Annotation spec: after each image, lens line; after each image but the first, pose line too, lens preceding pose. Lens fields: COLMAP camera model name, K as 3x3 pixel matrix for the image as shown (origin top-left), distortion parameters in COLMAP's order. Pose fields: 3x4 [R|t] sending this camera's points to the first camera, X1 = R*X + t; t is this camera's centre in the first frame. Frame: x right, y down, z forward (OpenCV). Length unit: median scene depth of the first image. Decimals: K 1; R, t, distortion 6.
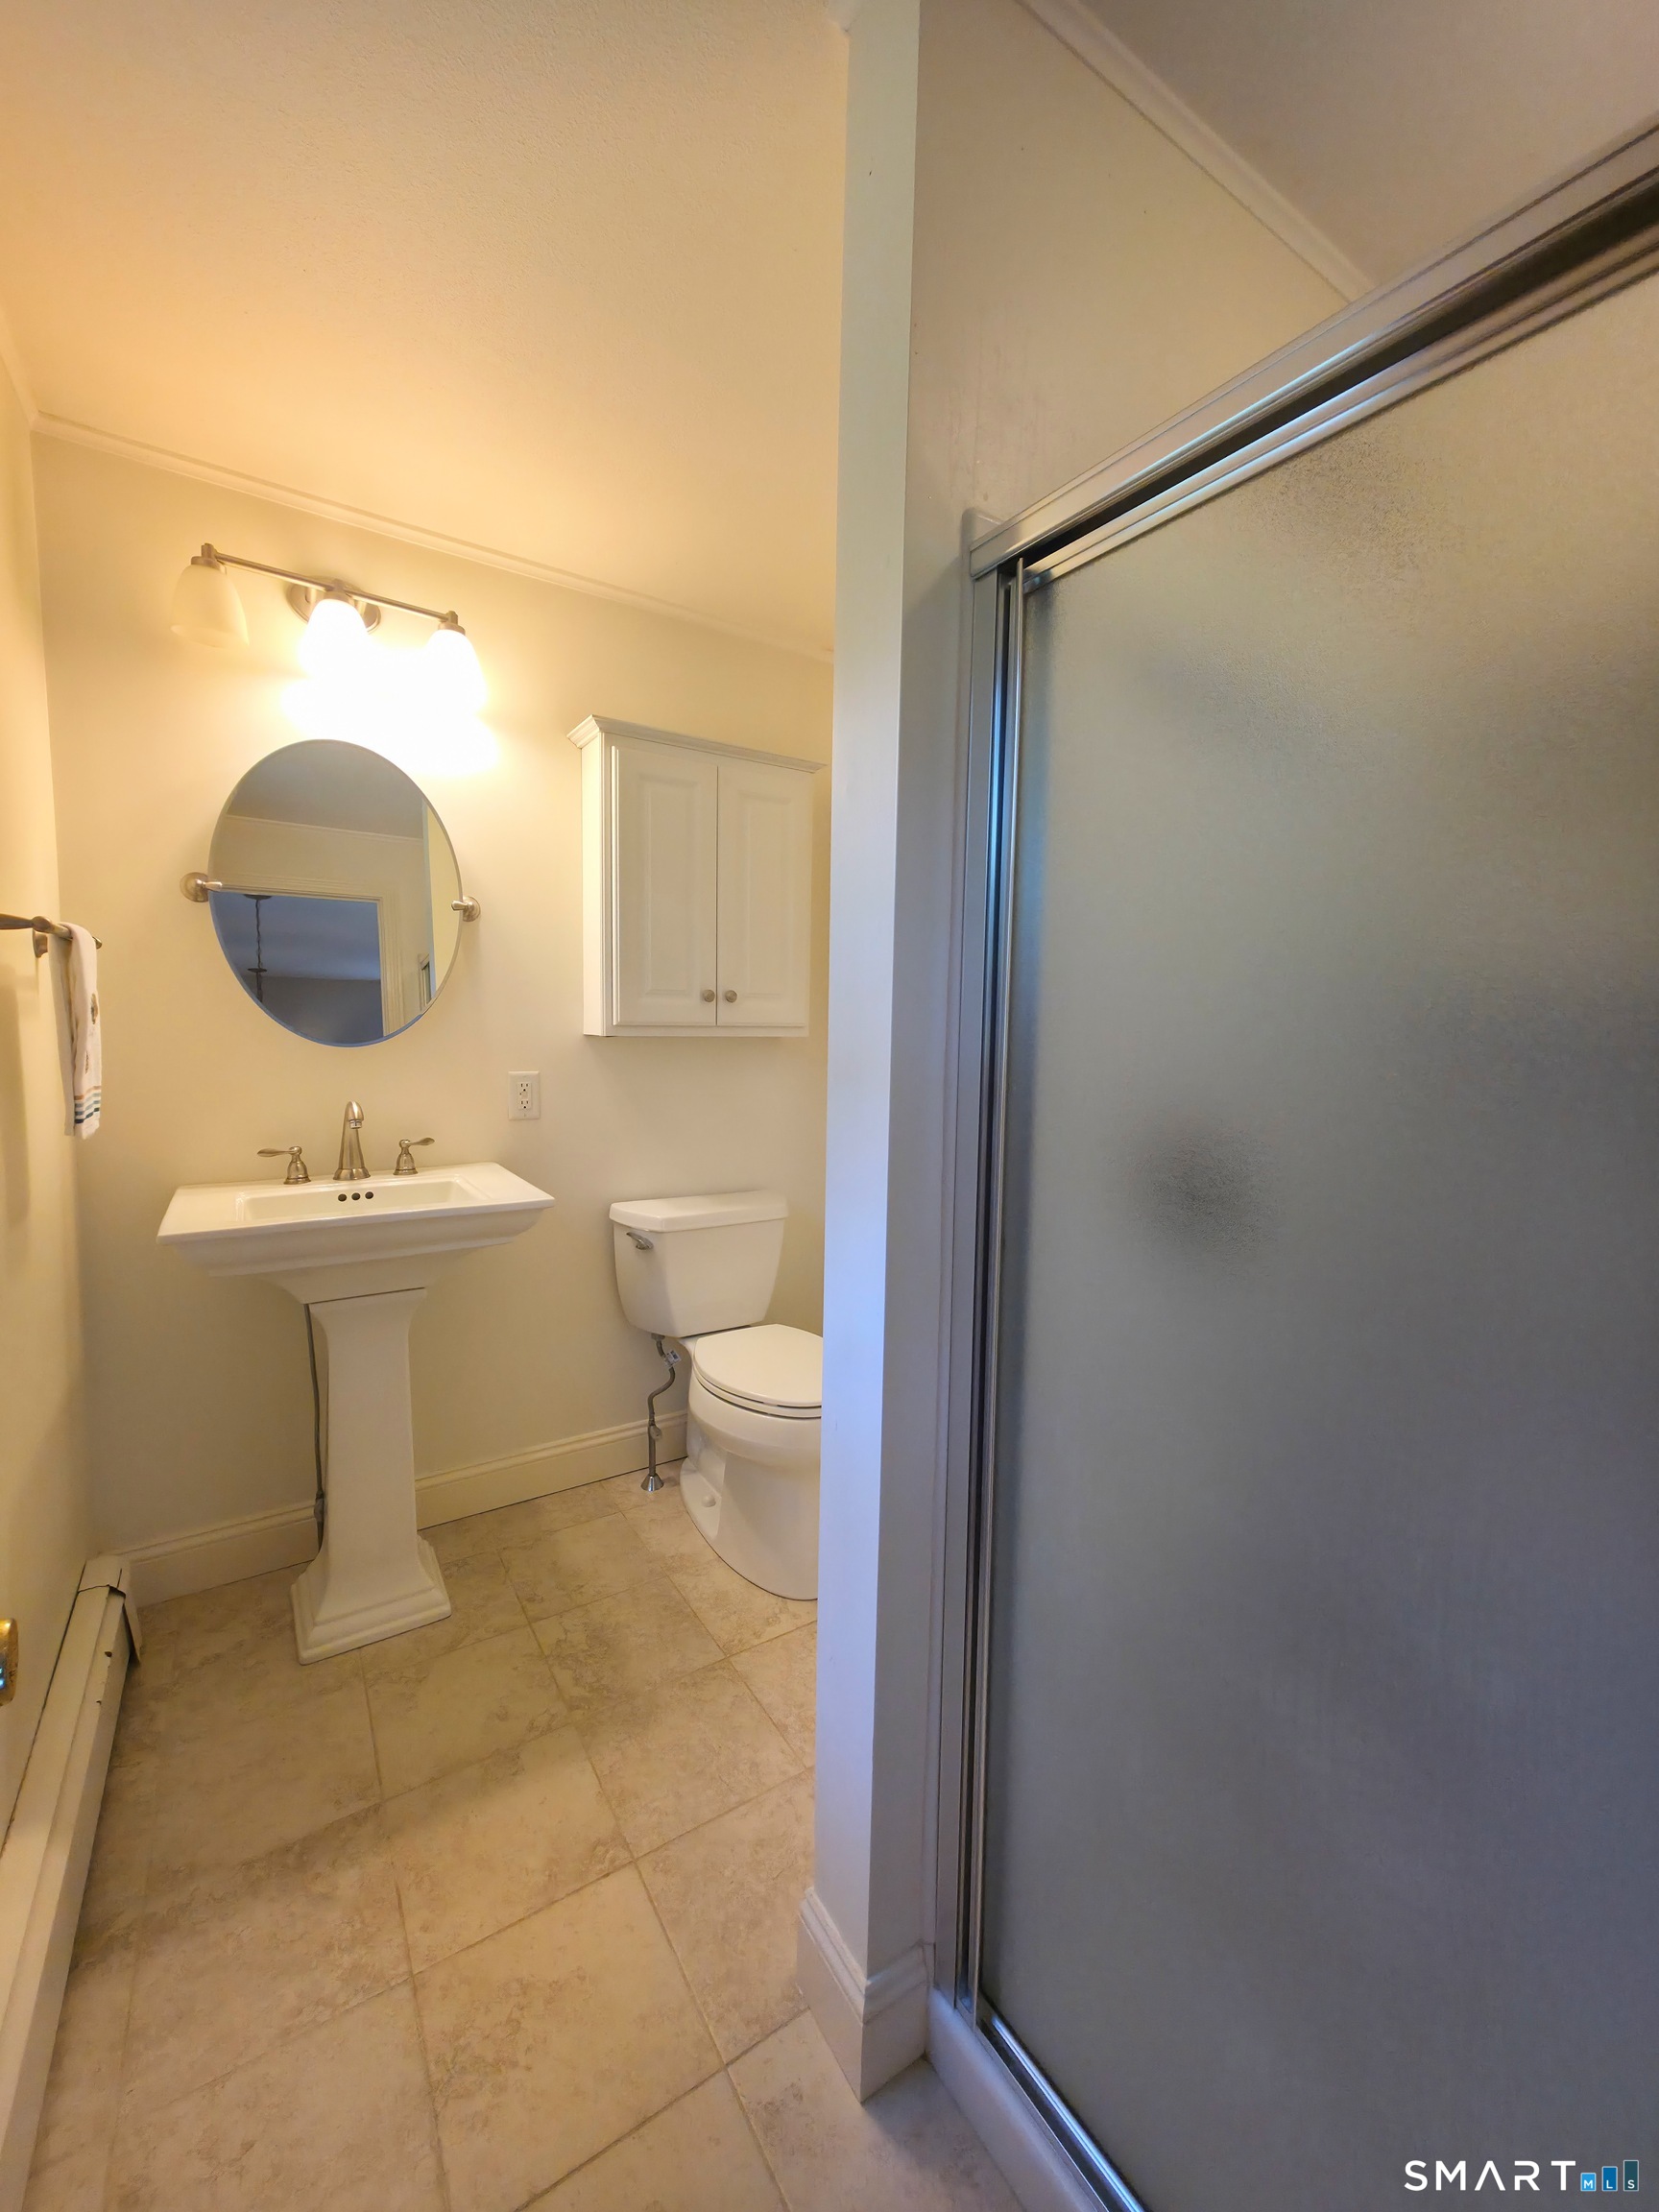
lens RADIAL K [[891.9, 0, 844.4], [0, 891.9, 1104.9], [0, 0, 1]] dist [0.002371, 0.000475]
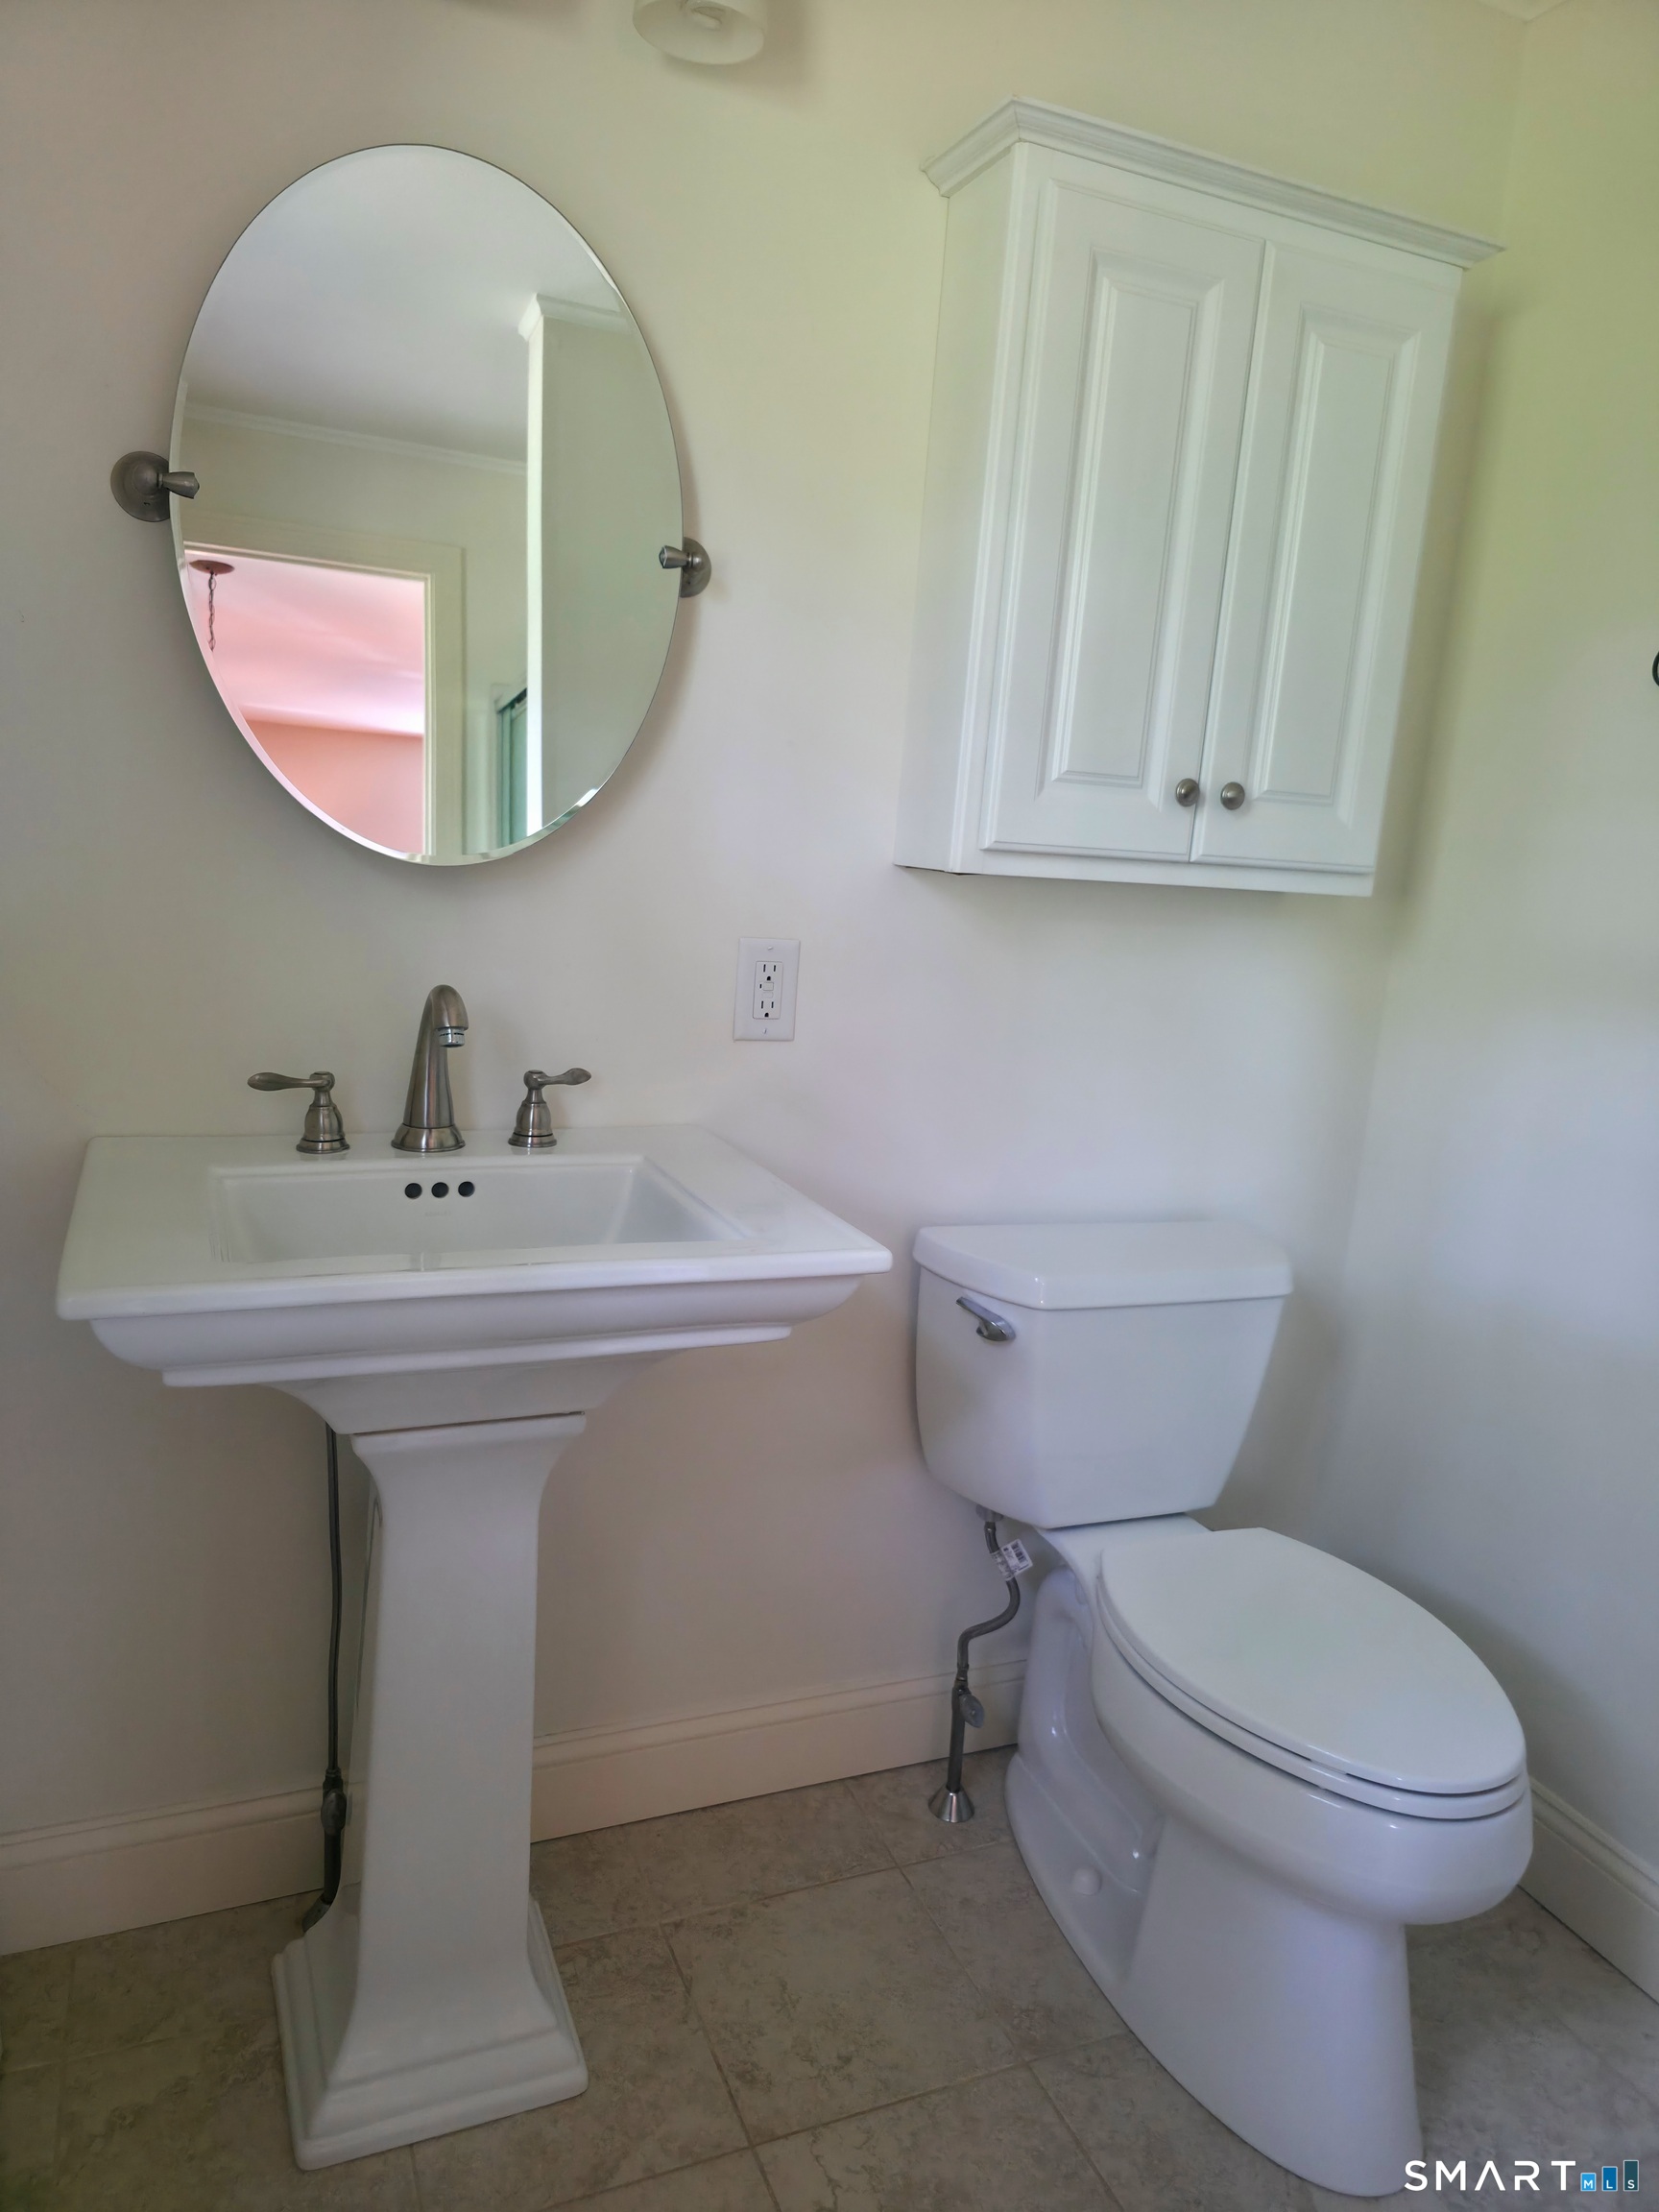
lens RADIAL K [[1462.4, 0, 822.8], [0, 1462.4, 1111.5], [0, 0, 1]] dist [0.031121, -0.018265]
pose [[0.983303, 0.088845, -0.158817, -0.232985], [-0.074301, 0.992673, 0.095292, -0.024876], [0.166119, -0.081901, 0.982699, 0.286619]]
